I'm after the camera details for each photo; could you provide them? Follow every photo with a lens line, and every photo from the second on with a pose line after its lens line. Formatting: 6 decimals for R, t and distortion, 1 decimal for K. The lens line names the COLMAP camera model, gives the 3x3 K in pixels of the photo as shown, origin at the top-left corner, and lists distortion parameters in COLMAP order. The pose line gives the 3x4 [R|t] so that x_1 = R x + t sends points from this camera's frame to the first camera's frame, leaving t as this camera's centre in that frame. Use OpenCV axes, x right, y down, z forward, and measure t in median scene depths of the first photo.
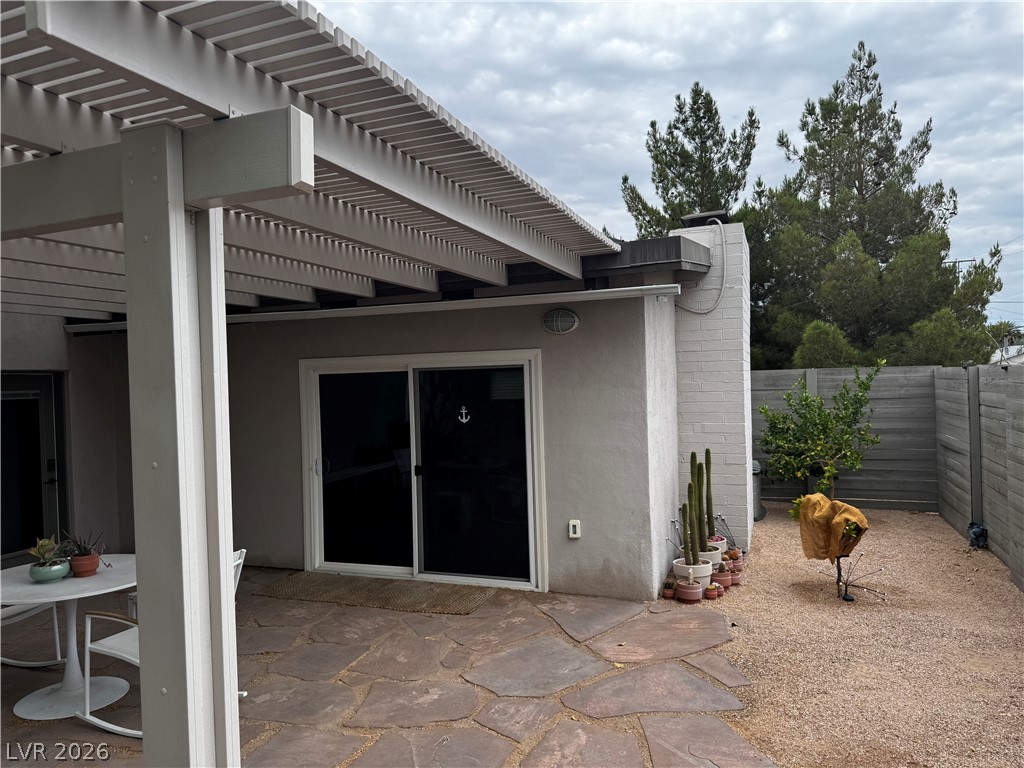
lens RADIAL K [[728.9, 0, 514.6], [0, 728.9, 382.1], [0, 0, 1]] dist [-0.006179, -0.006841]
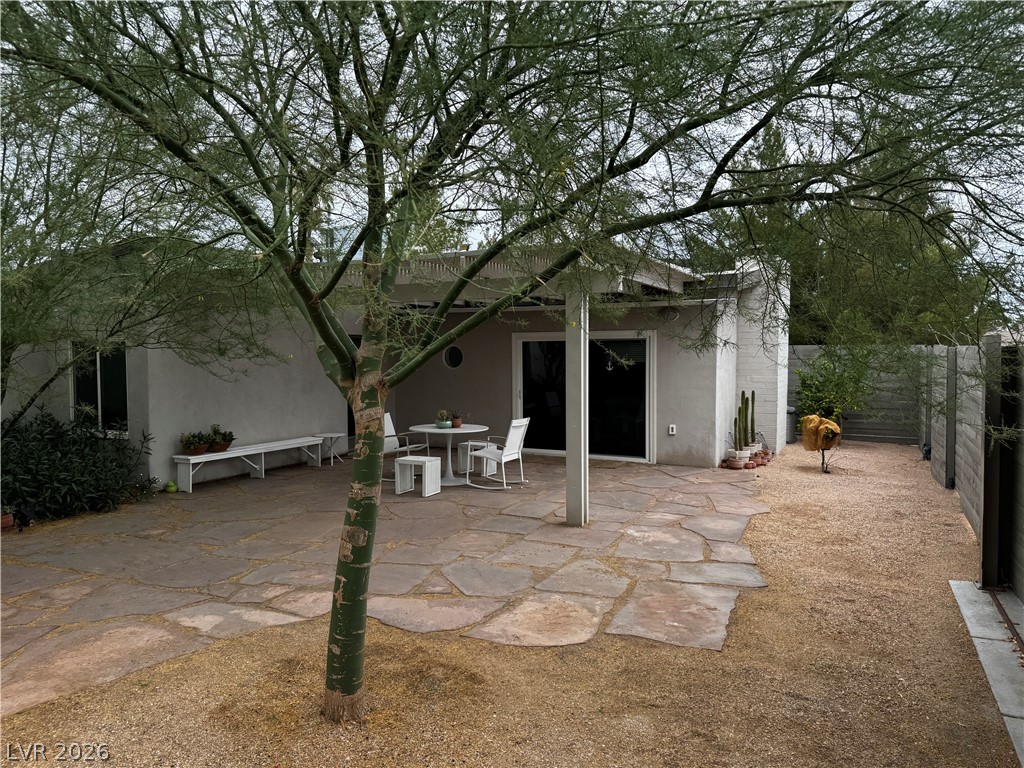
lens RADIAL K [[728.9, 0, 467.0], [0, 728.9, 389.1], [0, 0, 1]] dist [-0.006179, -0.006841]
pose [[0.987942, 0.034571, -0.150914, -0.154155], [-0.026314, 0.998063, 0.056373, 0.011520], [0.152571, -0.051722, 0.986938, -0.871537]]
